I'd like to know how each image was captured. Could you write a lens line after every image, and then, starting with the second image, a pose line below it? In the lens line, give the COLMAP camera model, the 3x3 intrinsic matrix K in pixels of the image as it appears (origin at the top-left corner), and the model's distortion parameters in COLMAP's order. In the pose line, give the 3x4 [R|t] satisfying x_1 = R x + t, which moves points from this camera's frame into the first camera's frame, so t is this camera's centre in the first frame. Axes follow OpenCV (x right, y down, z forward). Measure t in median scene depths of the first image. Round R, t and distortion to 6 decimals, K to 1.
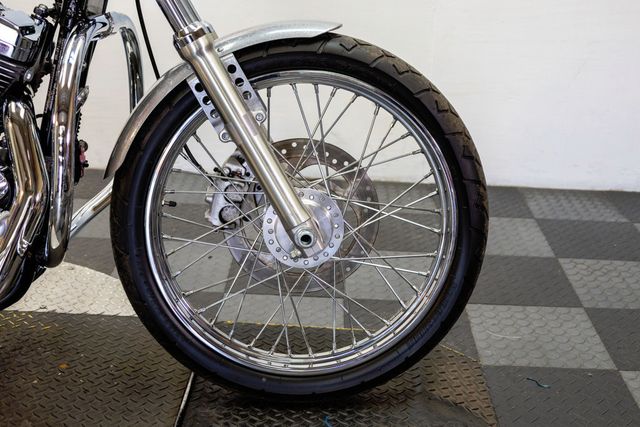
lens RADIAL K [[916.4, 0, 317.5], [0, 916.4, 214.9], [0, 0, 1]] dist [0.022238, 0.028483]
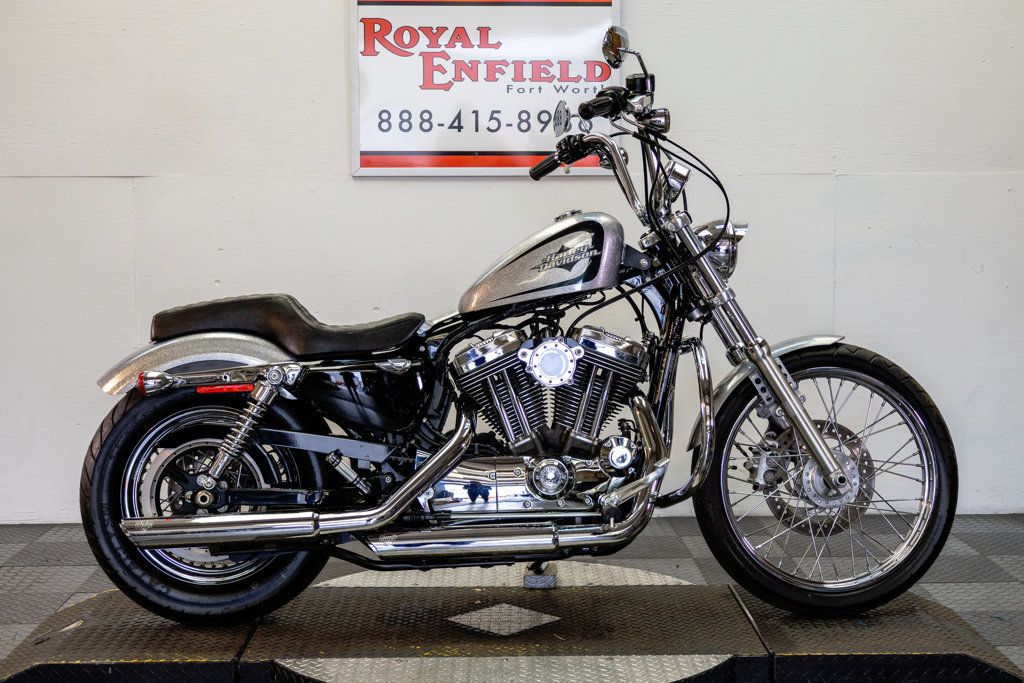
lens RADIAL K [[1465.1, 0, 512.0], [0, 1465.1, 341.5], [0, 0, 1]] dist [0.023059, -0.007119]
pose [[0.997838, -0.049259, 0.043499, -0.608540], [0.059273, 0.960452, -0.272062, 0.407743], [-0.028377, 0.274052, 0.961296, -1.240613]]
